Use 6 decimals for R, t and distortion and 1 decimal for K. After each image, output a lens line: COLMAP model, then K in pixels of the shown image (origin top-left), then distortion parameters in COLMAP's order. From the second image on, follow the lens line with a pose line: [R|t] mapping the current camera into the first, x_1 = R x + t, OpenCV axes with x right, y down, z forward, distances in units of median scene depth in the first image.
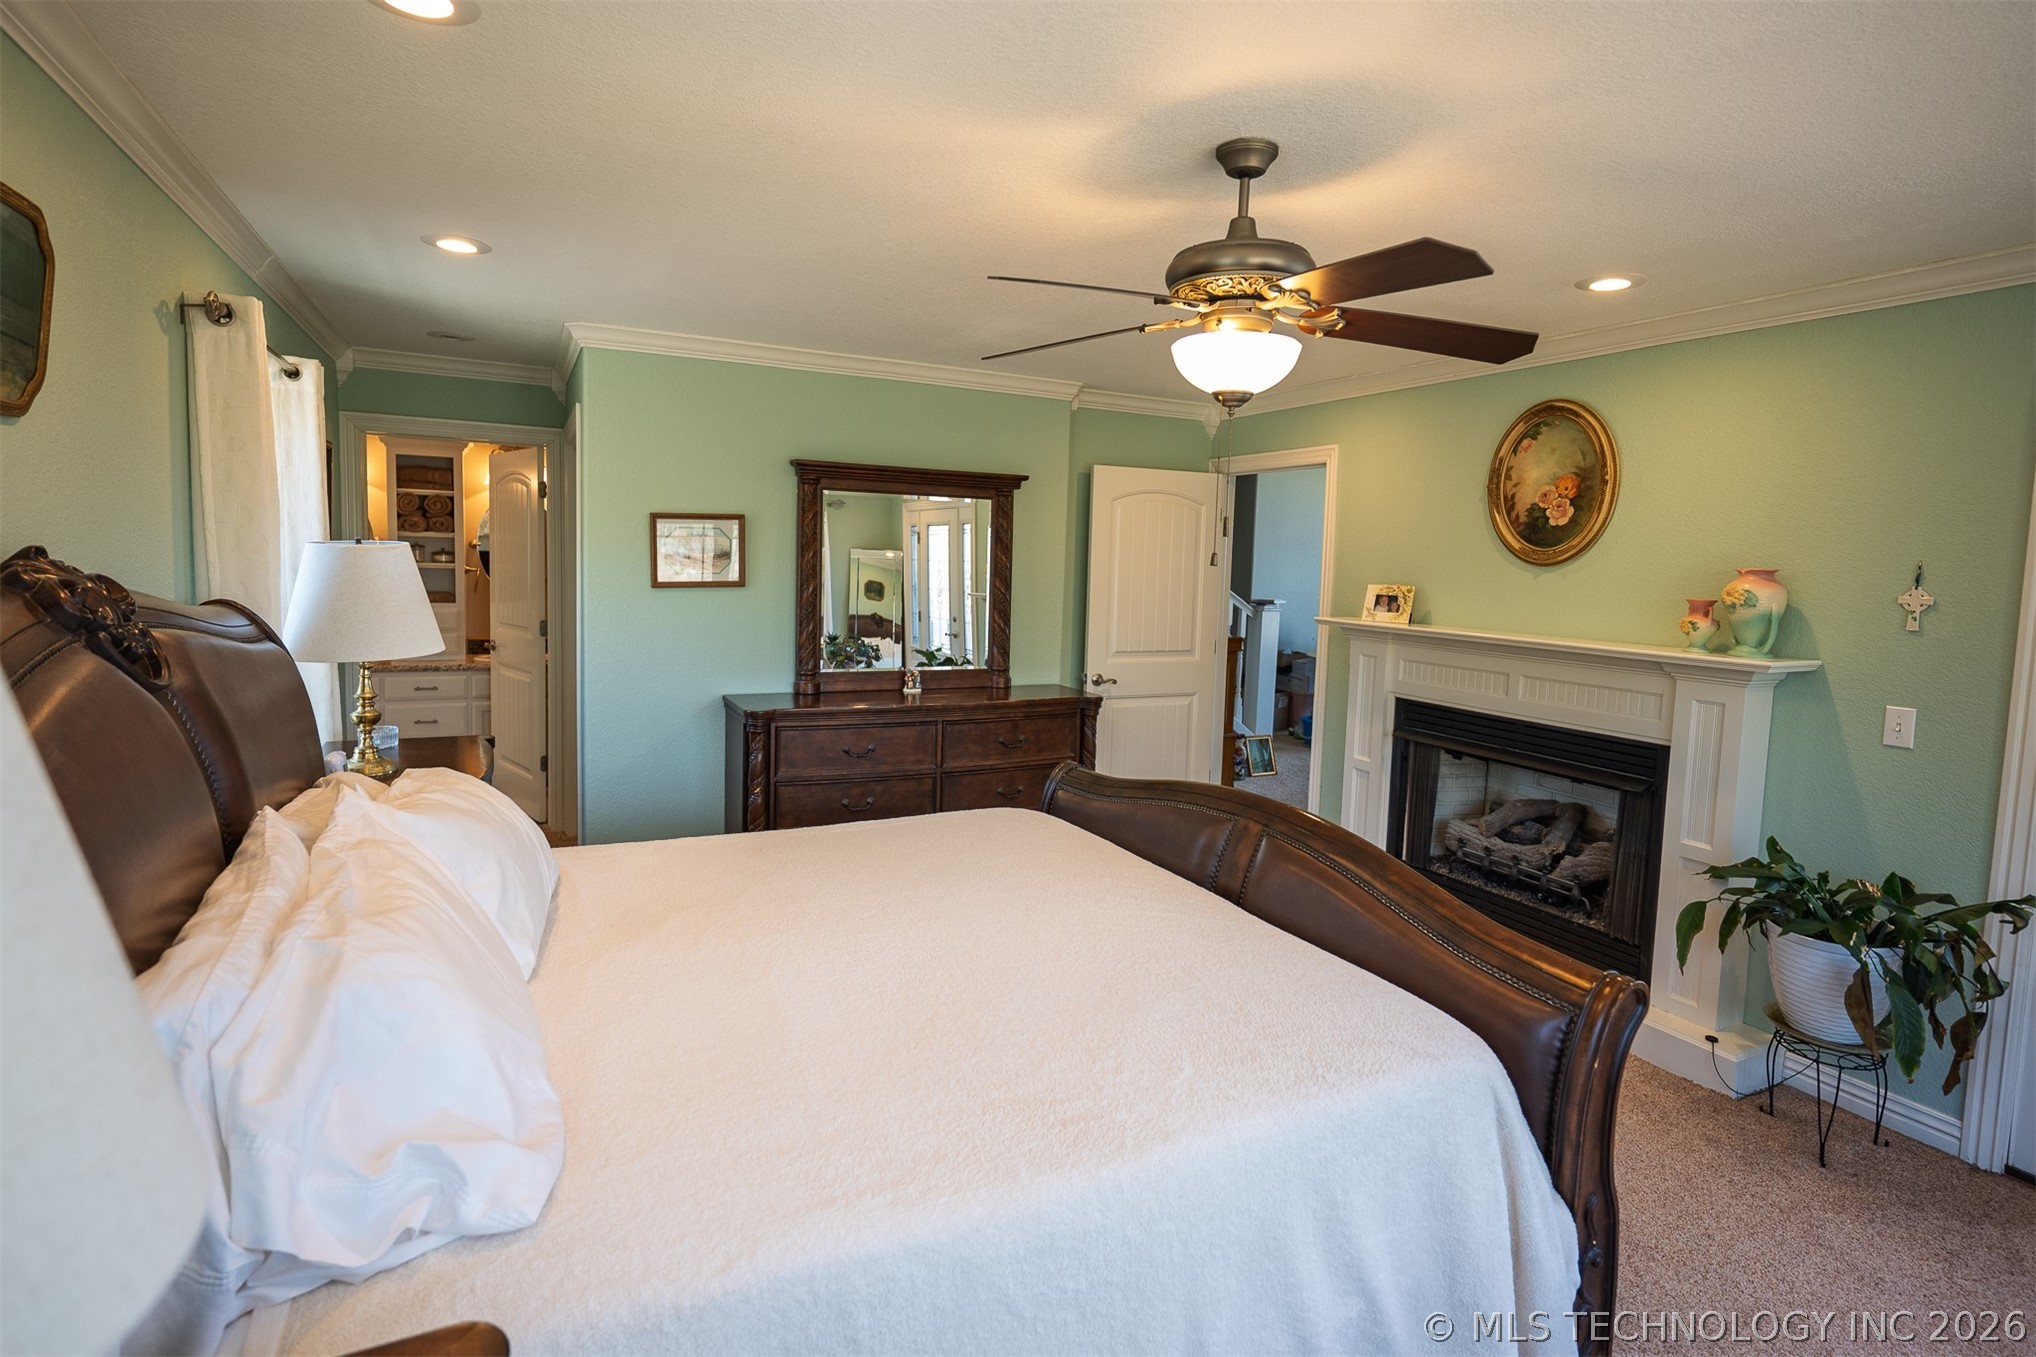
lens RADIAL K [[1019.6, 0, 1017.6], [0, 1019.6, 664.0], [0, 0, 1]] dist [-0.007200, 0.005121]
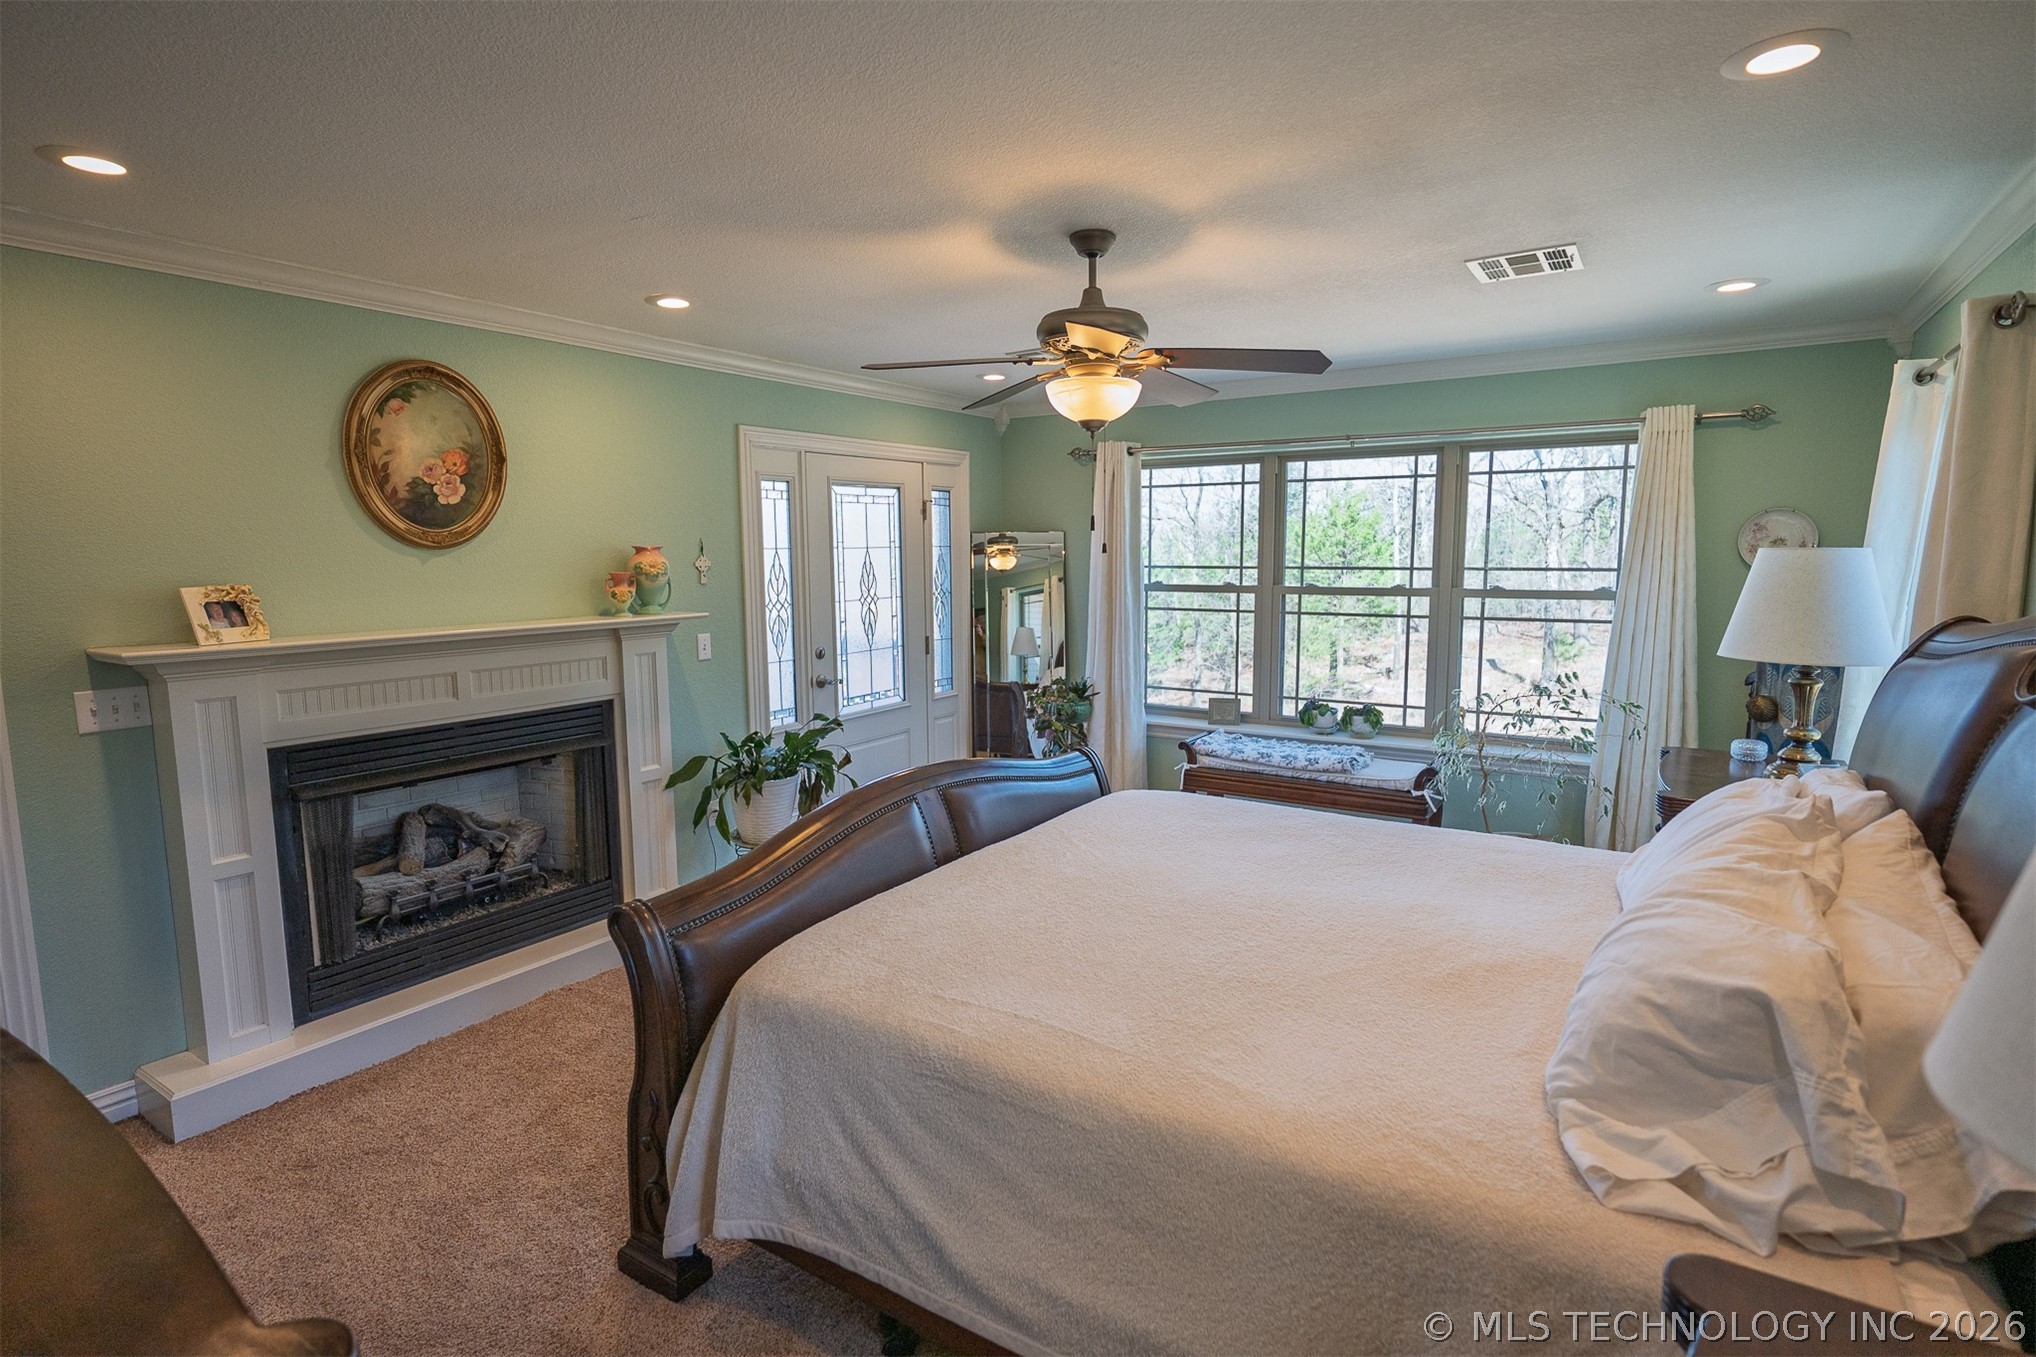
lens RADIAL K [[1019.6, 0, 1011.5], [0, 1019.6, 678.9], [0, 0, 1]] dist [-0.007200, 0.005121]
pose [[-0.509642, -0.135463, 0.849656, -0.518635], [0.083659, 0.975046, 0.205635, -0.127746], [-0.856310, 0.175882, -0.485591, 1.030574]]
